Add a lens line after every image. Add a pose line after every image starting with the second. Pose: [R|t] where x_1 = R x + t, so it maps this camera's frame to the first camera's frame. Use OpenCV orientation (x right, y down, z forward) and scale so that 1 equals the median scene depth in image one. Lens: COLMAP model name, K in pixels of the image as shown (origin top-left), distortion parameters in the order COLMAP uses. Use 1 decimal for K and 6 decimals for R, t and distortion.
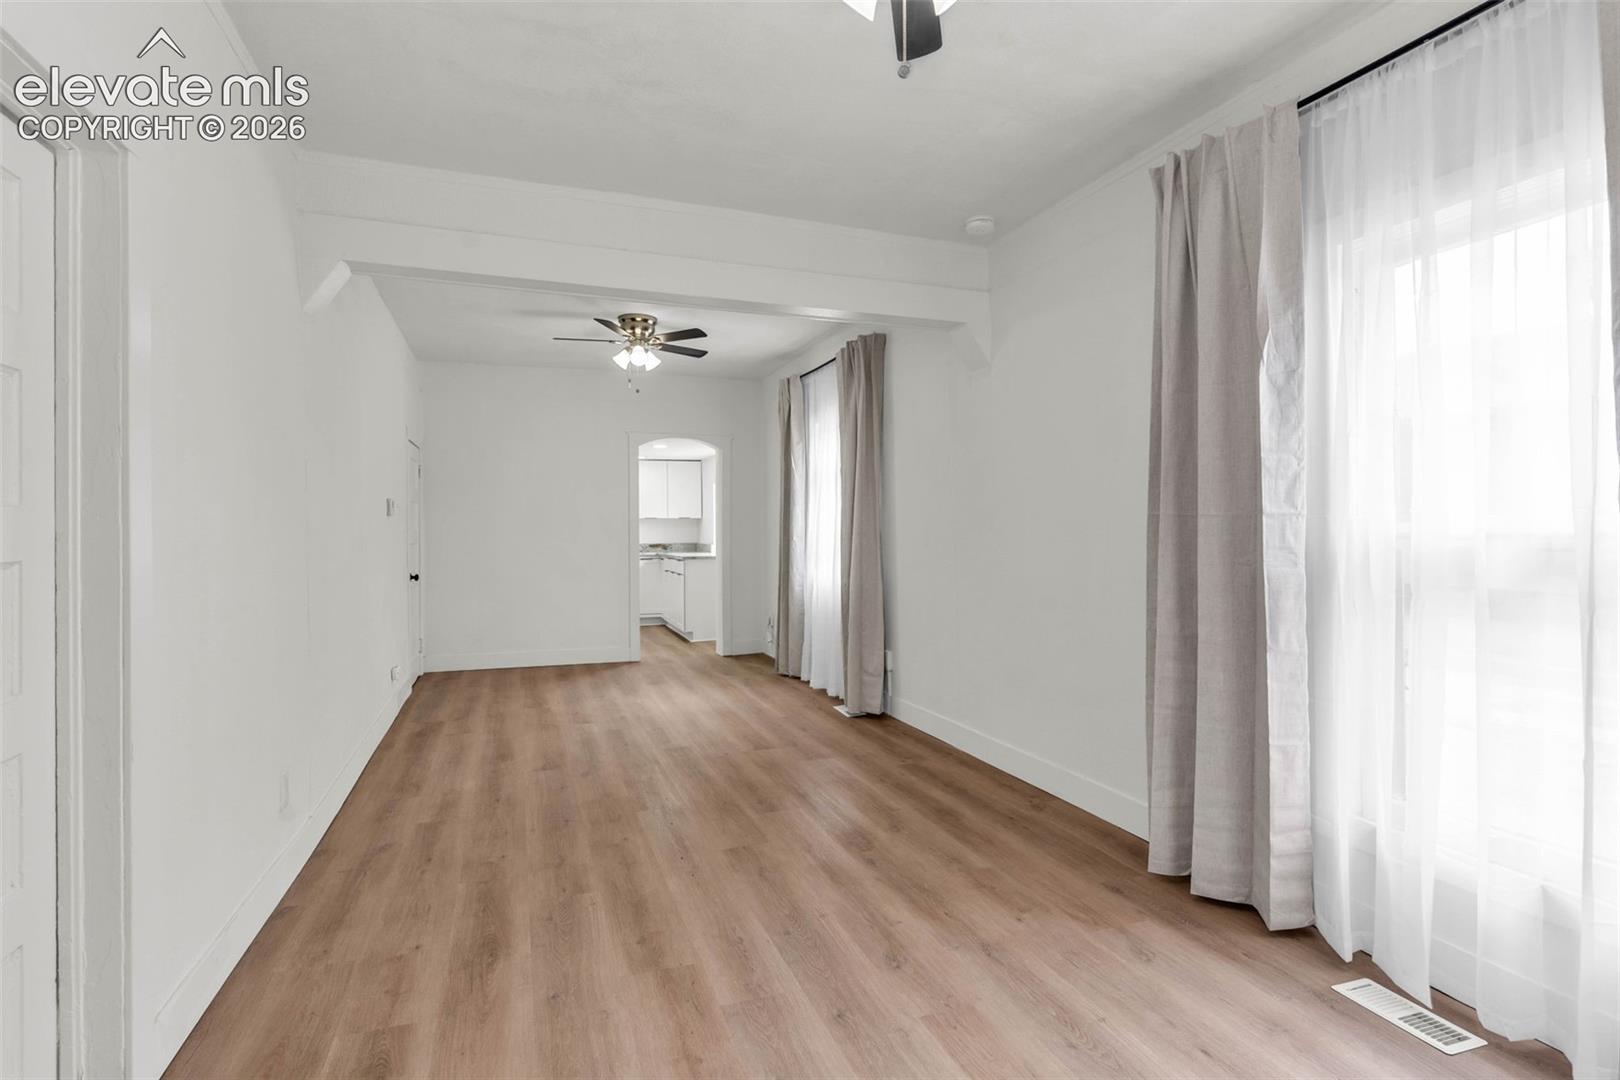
lens RADIAL K [[758.0, 0, 807.5], [0, 758.0, 526.7], [0, 0, 1]] dist [0.000968, -0.000116]
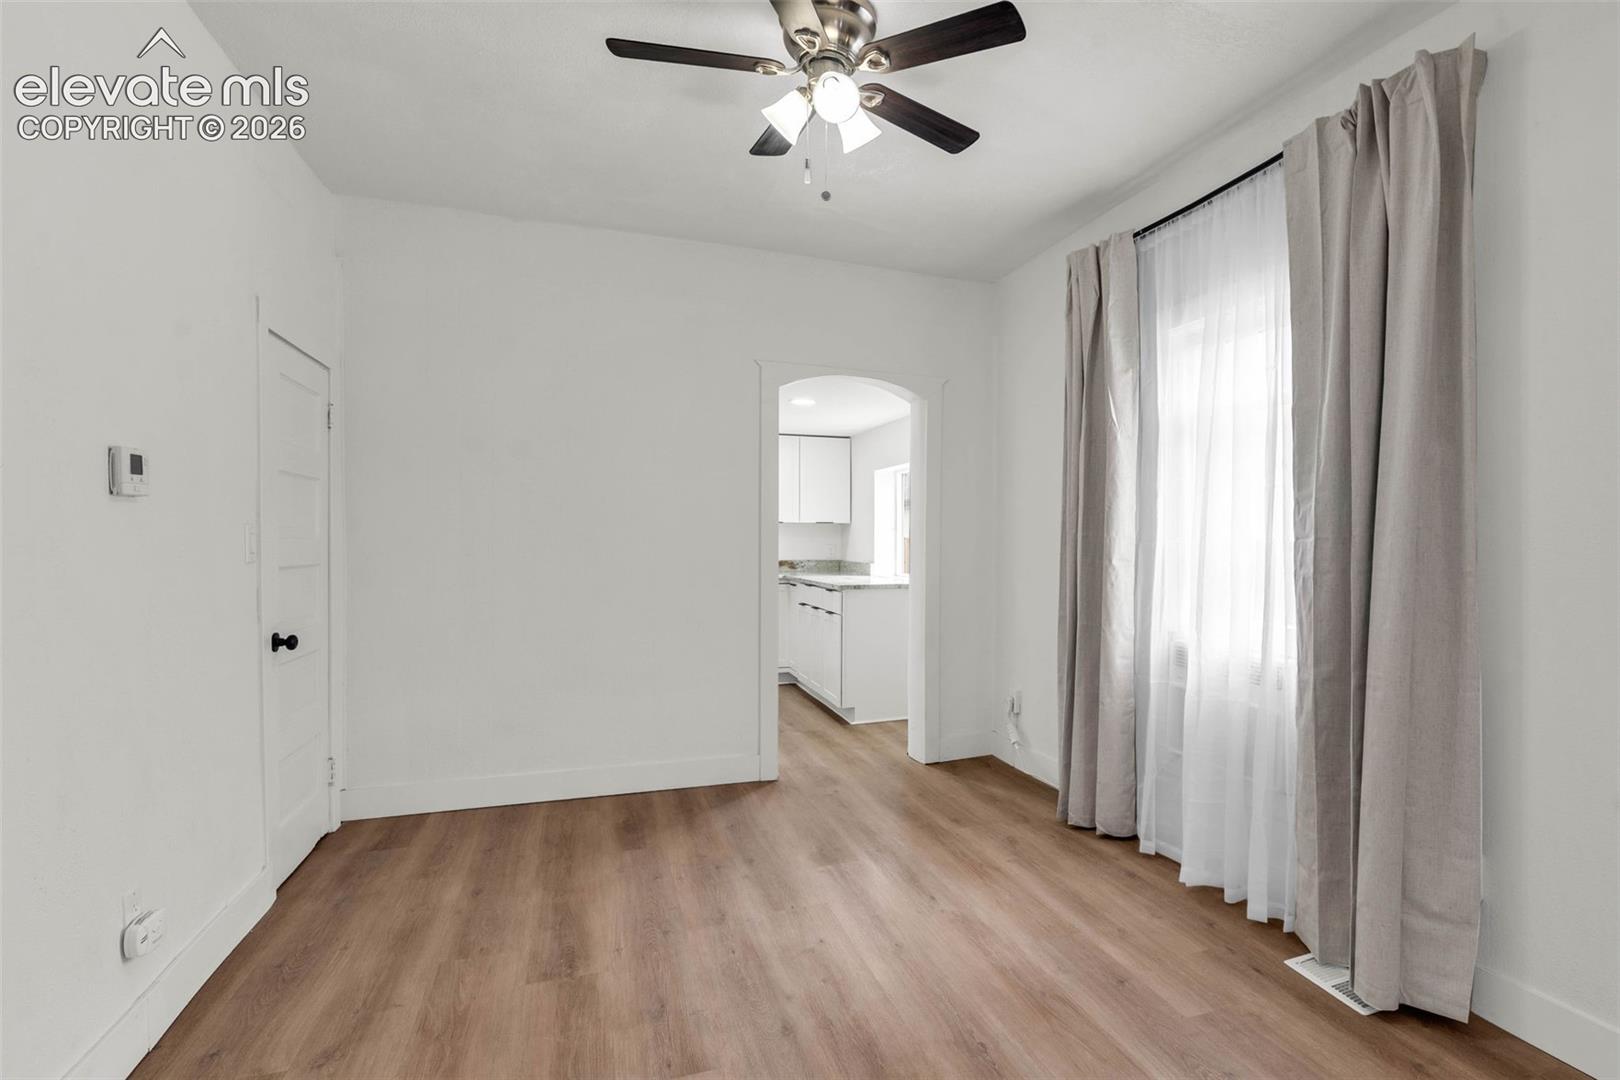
lens RADIAL K [[684.3, 0, 939.1], [0, 684.3, 543.7], [0, 0, 1]] dist [0.001893, 0.000124]
pose [[0.994820, 0.010518, 0.101110, -0.162383], [-0.011485, 0.999894, 0.008984, 0.000793], [-0.101005, -0.010099, 0.994835, 0.514835]]
